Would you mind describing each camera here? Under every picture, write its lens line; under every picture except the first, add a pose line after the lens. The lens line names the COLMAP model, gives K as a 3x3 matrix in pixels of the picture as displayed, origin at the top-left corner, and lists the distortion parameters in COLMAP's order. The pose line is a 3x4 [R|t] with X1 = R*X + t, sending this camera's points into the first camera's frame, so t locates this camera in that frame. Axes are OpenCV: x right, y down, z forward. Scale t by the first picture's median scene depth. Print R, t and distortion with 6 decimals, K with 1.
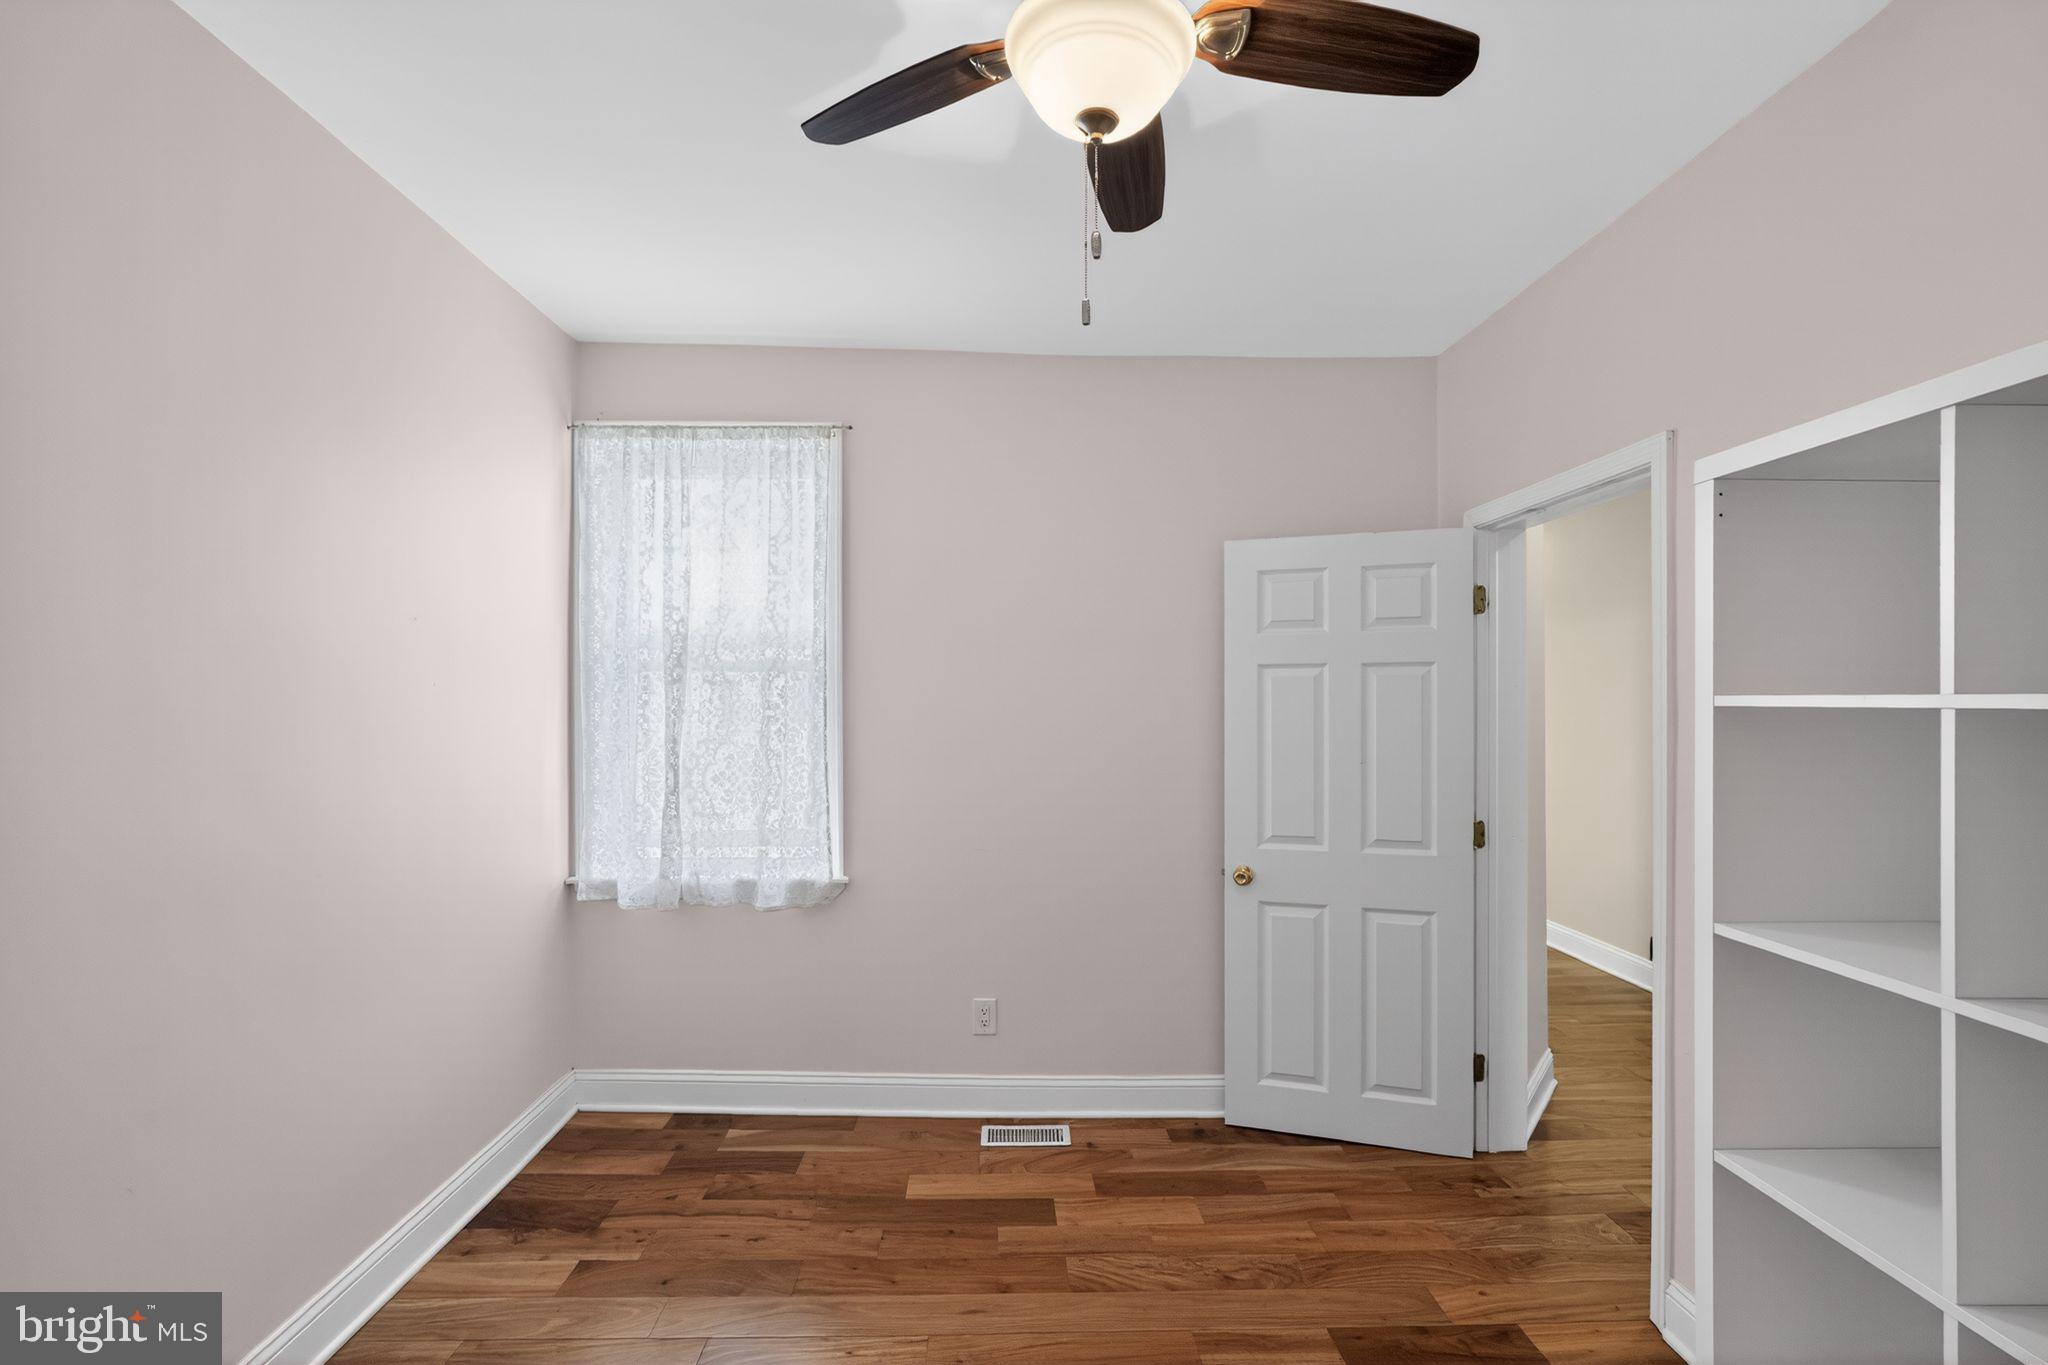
lens RADIAL K [[915.8, 0, 1011.2], [0, 915.8, 701.1], [0, 0, 1]] dist [-0.027464, 0.000211]
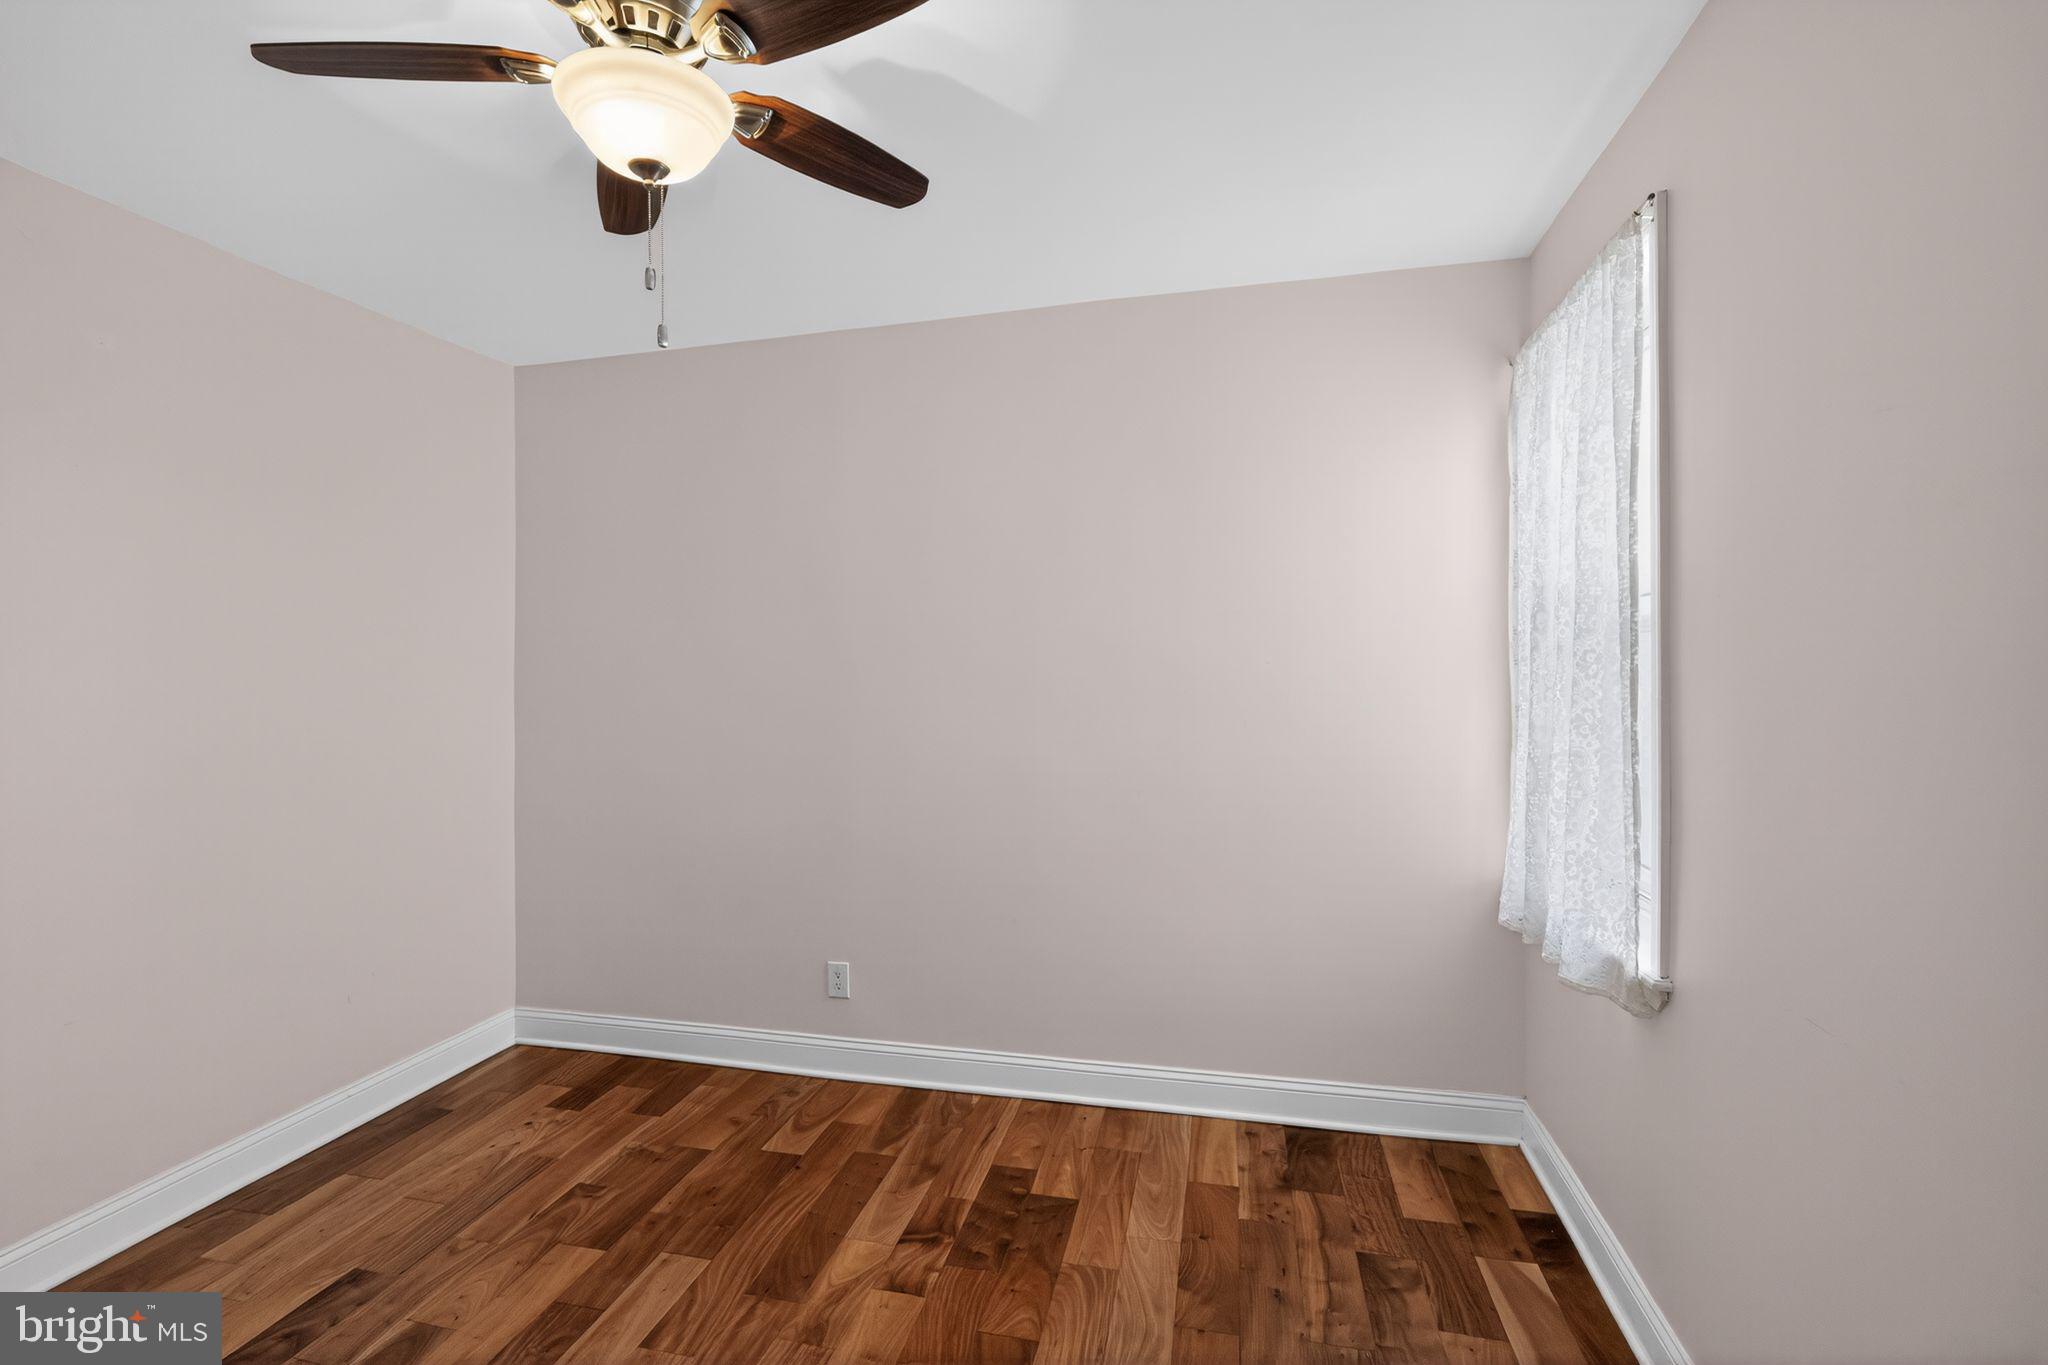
lens RADIAL K [[904.8, 0, 1016.7], [0, 904.8, 659.4], [0, 0, 1]] dist [0.035725, 0.000289]
pose [[-0.246644, -0.011625, -0.969036, 0.581847], [0.001263, 0.999923, -0.012317, 0.002206], [0.969105, -0.004261, -0.246610, 0.898000]]
